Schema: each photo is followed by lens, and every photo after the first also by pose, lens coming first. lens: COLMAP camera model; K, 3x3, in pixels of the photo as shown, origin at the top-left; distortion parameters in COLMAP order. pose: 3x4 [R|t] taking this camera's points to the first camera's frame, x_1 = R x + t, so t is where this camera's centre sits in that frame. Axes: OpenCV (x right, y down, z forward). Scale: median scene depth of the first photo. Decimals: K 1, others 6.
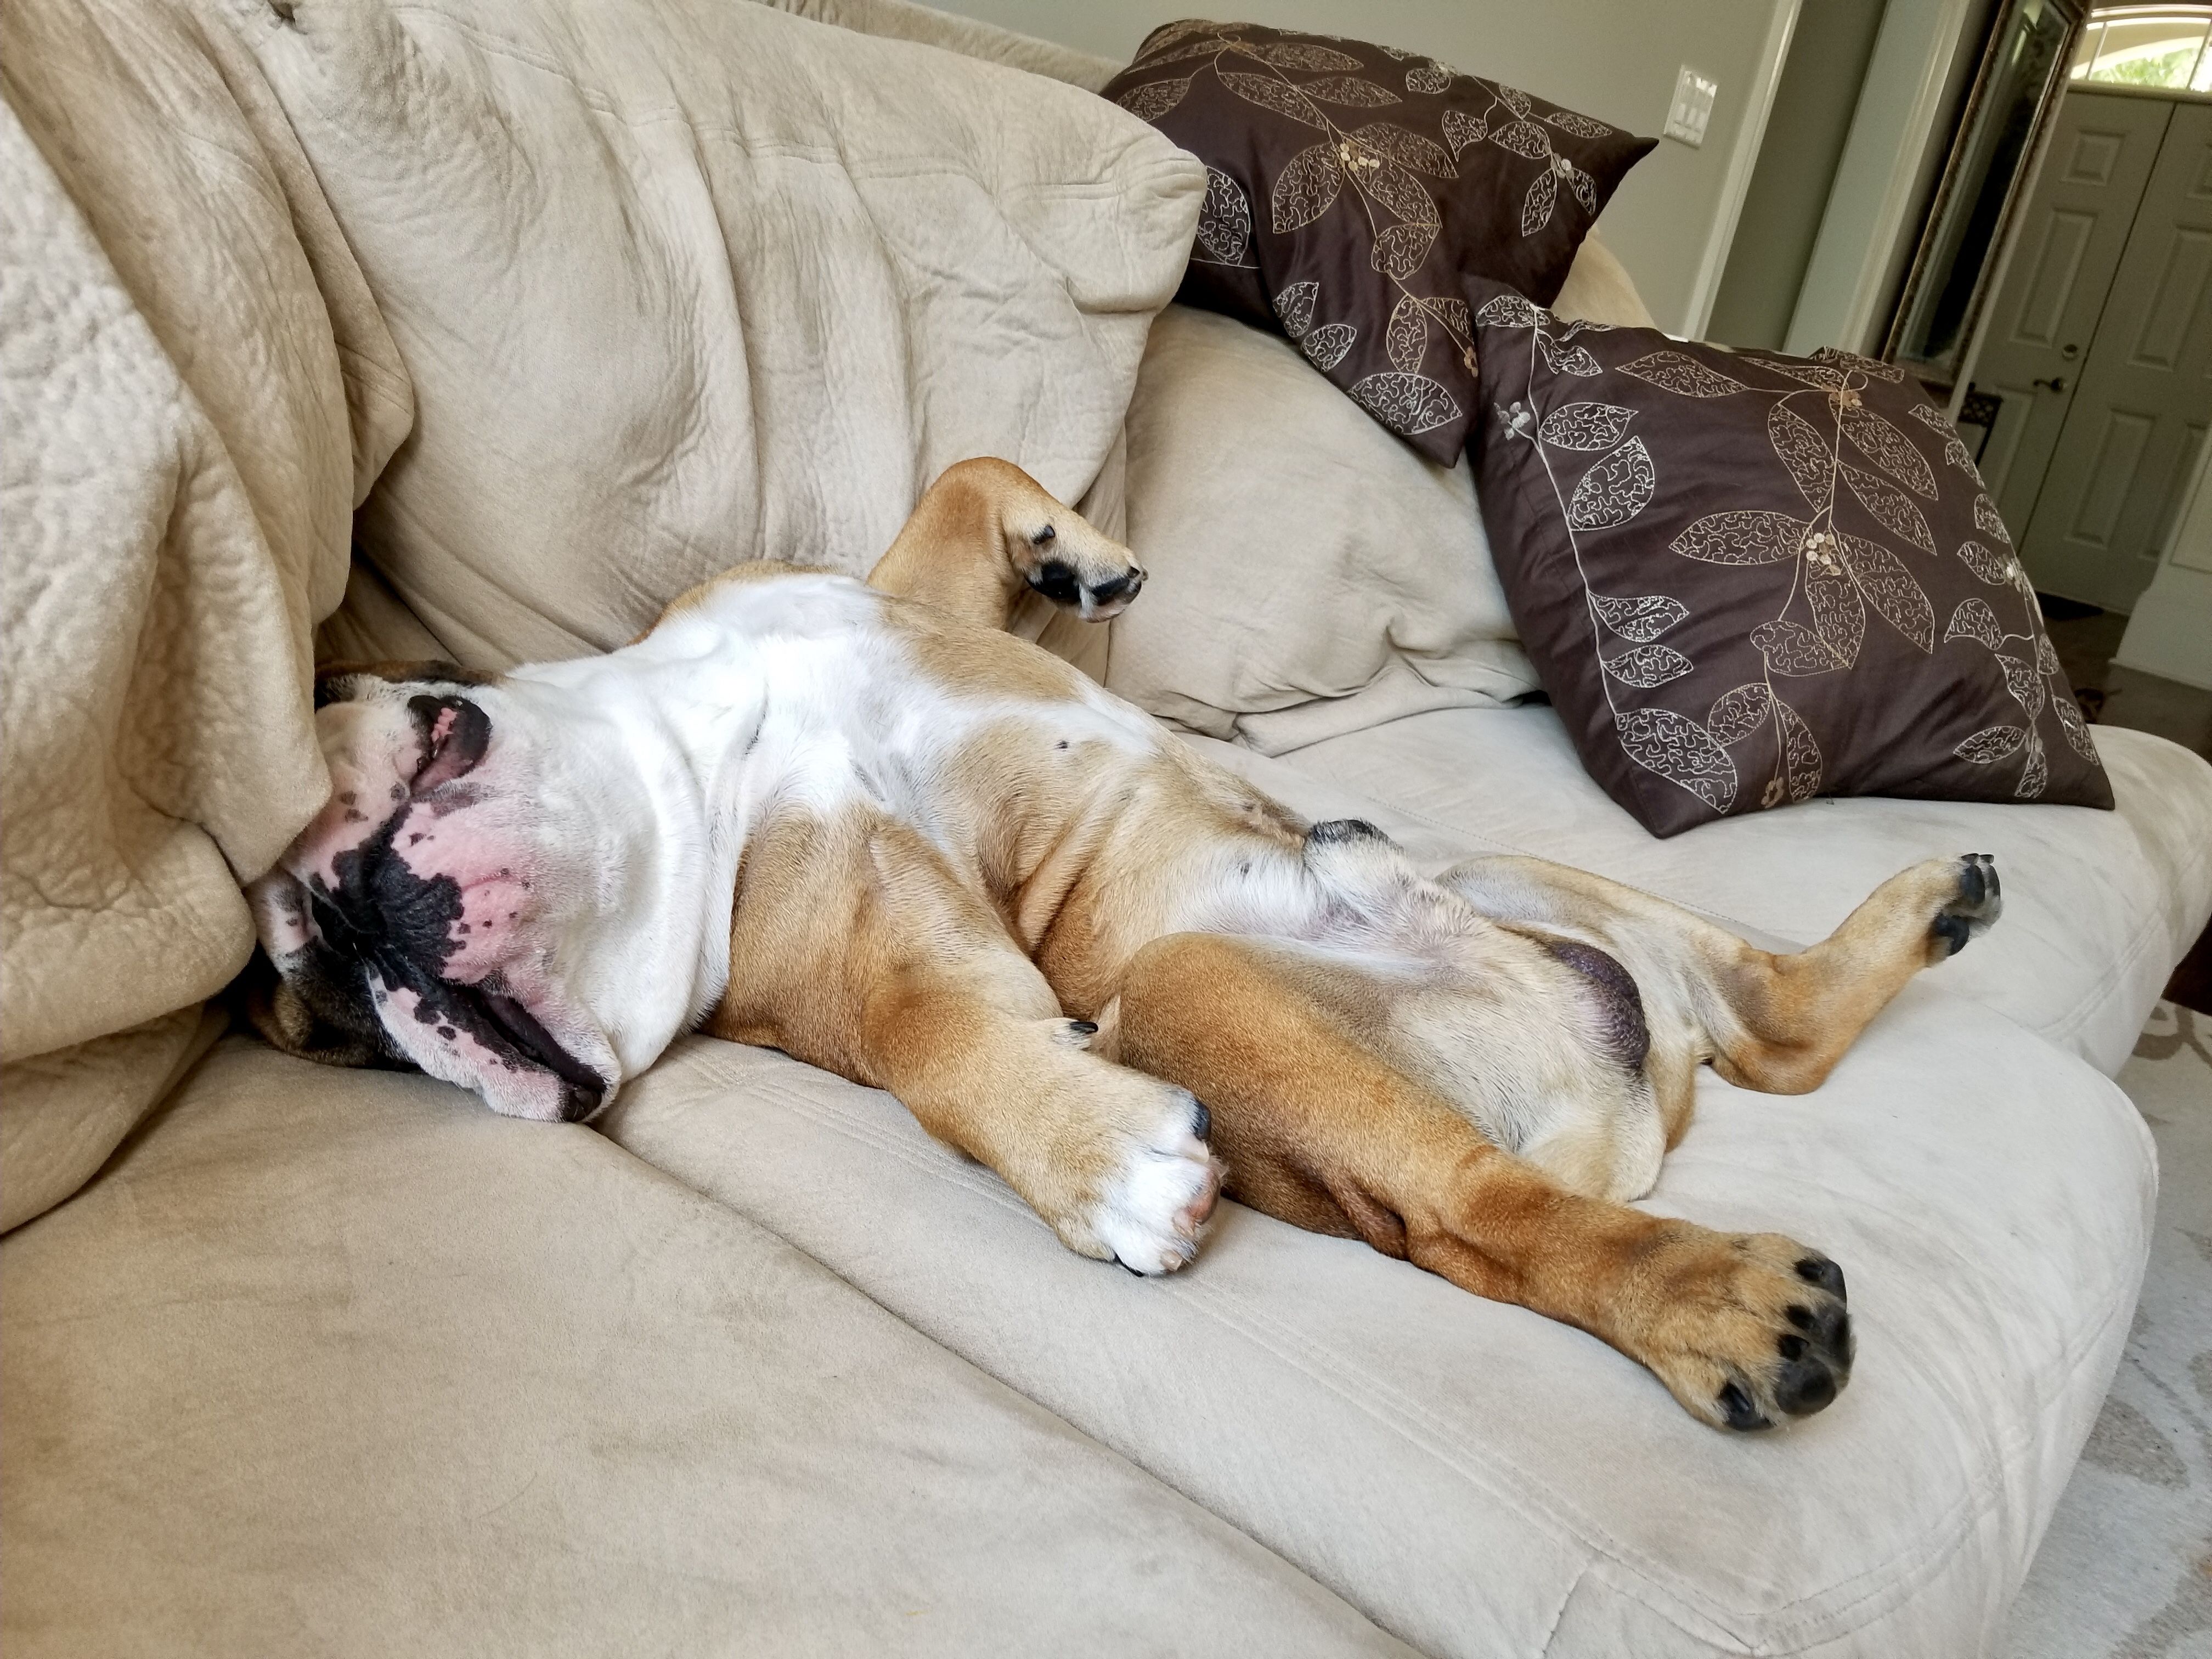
lens RADIAL K [[1688.9, 0, 1106.0], [0, 1688.9, 829.5], [0, 0, 1]] dist [0.112429, -0.001960]
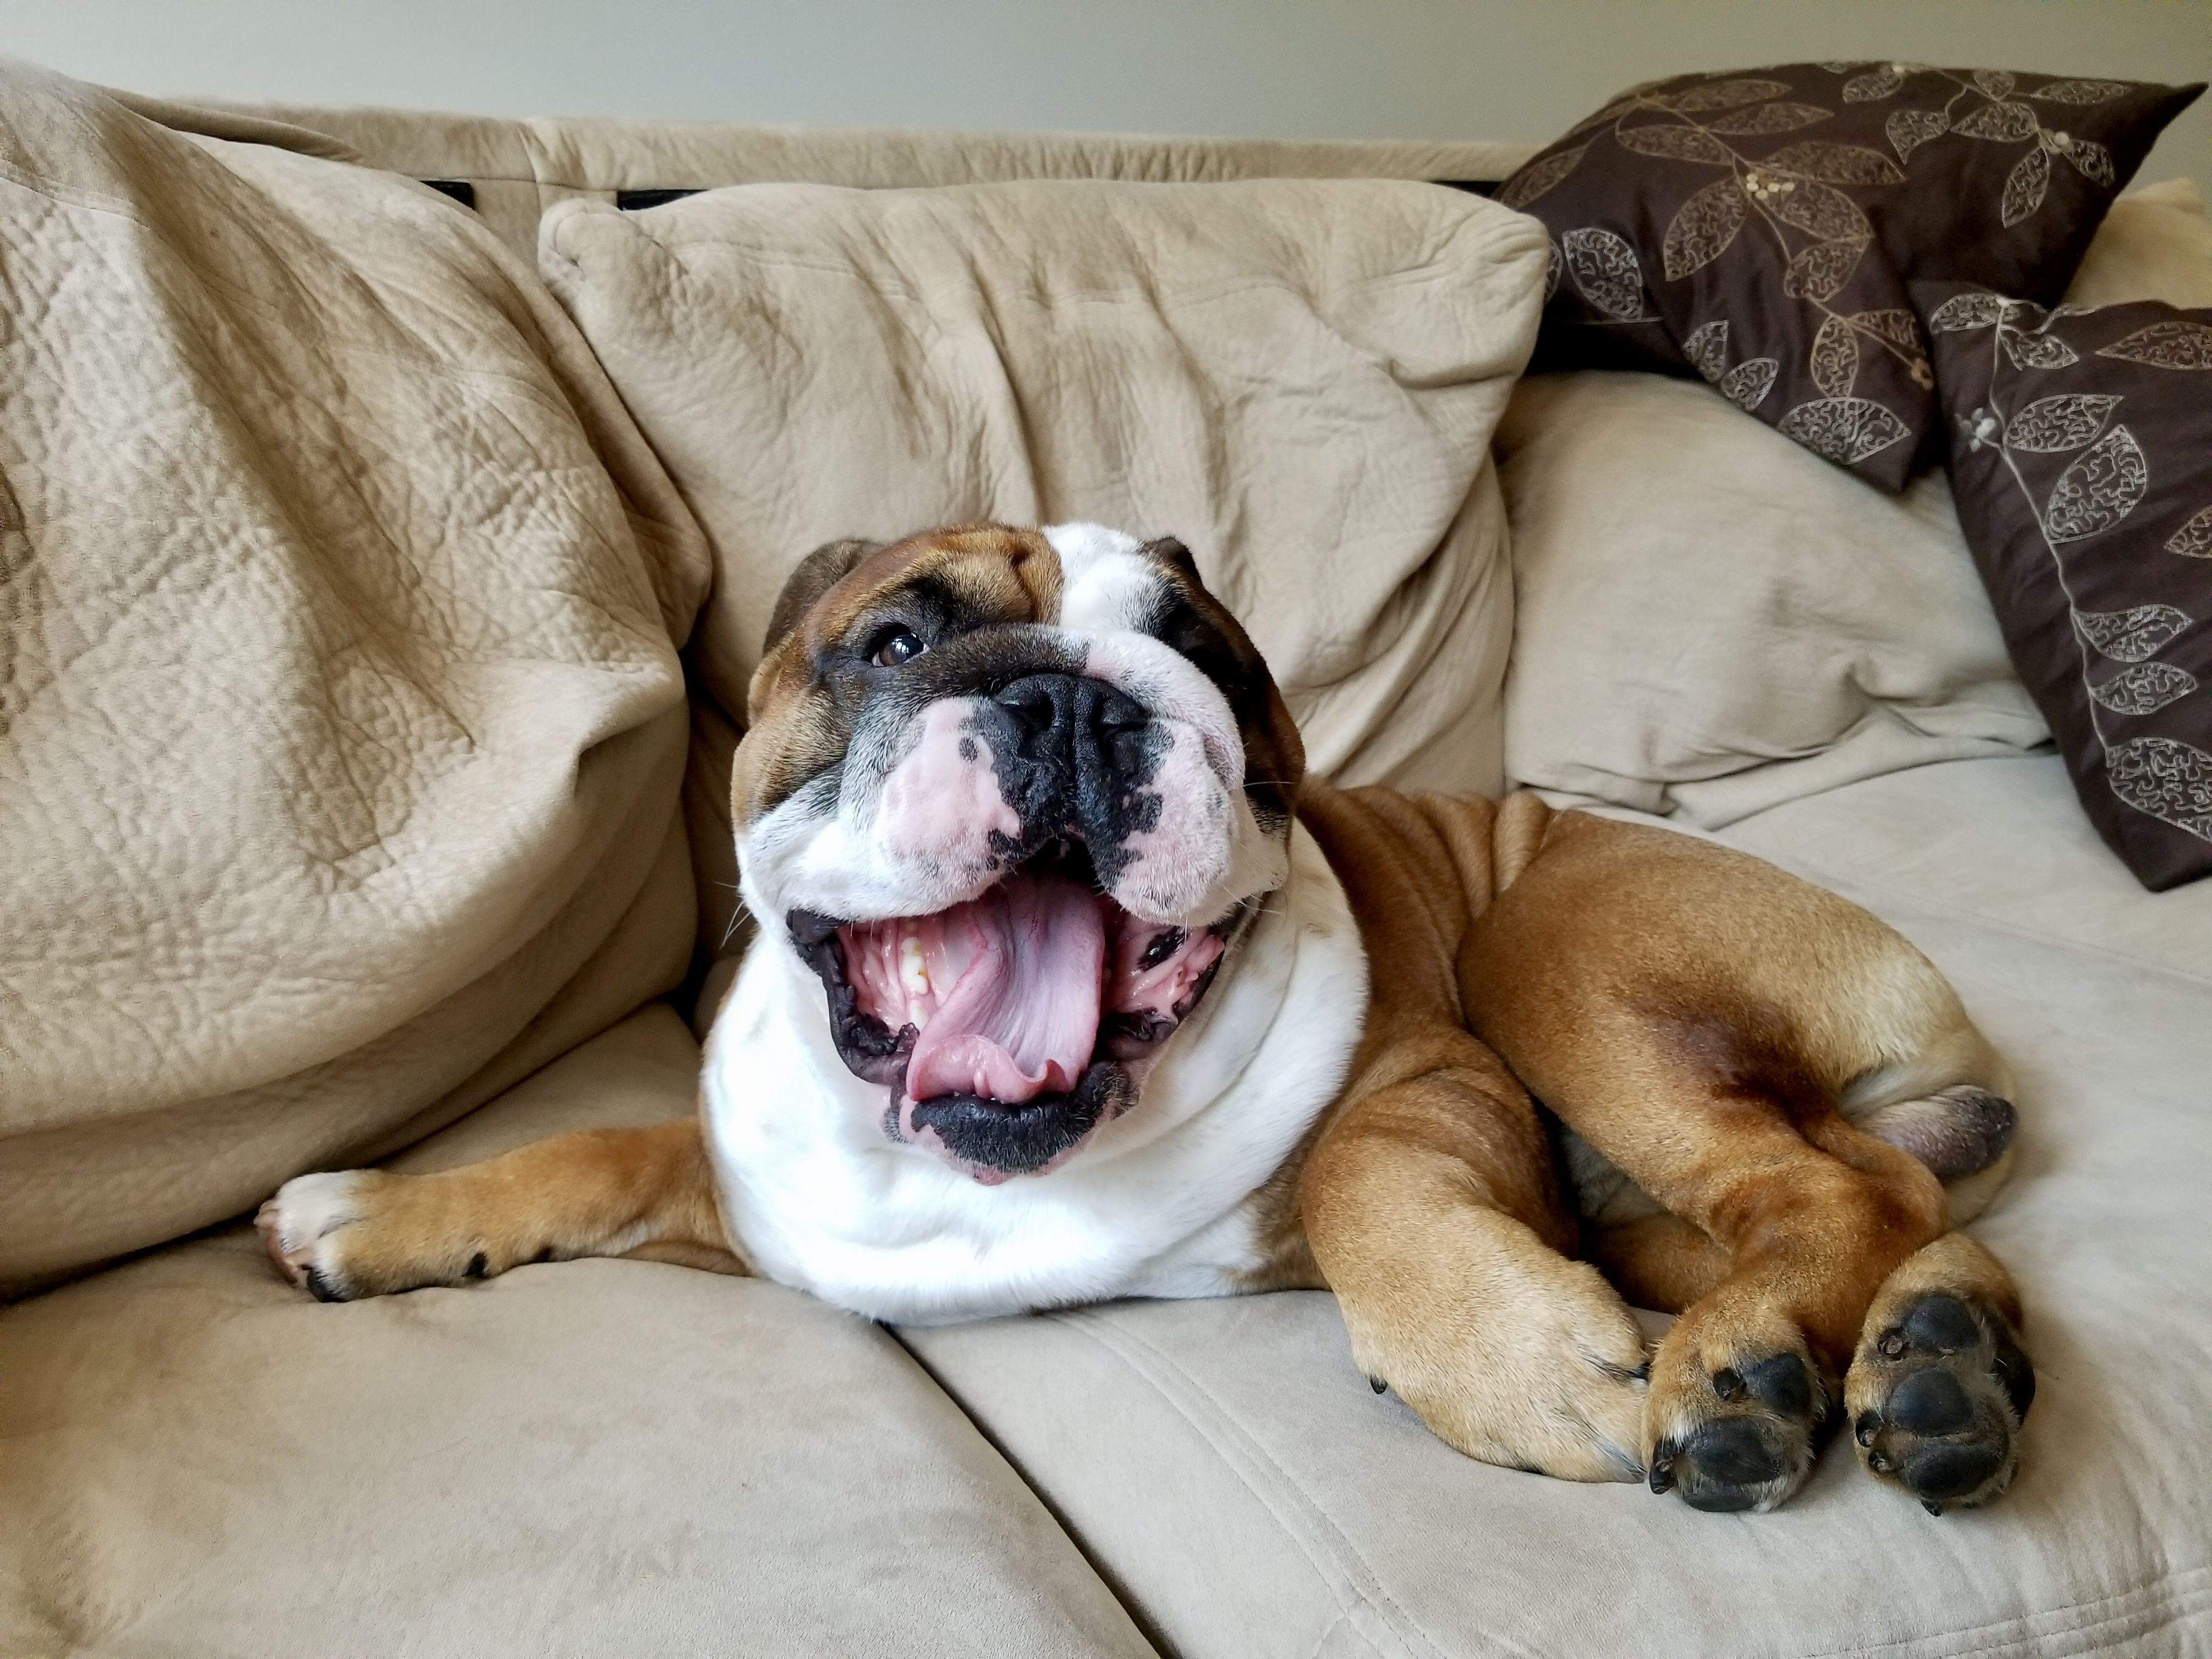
lens RADIAL K [[1648.5, 0, 1106.0], [0, 1648.5, 829.5], [0, 0, 1]] dist [0.098960, -0.004089]
pose [[0.918200, -0.054158, -0.392398, 0.162890], [0.026459, 0.996782, -0.075662, 0.022124], [0.395233, 0.059090, 0.916678, 0.028630]]
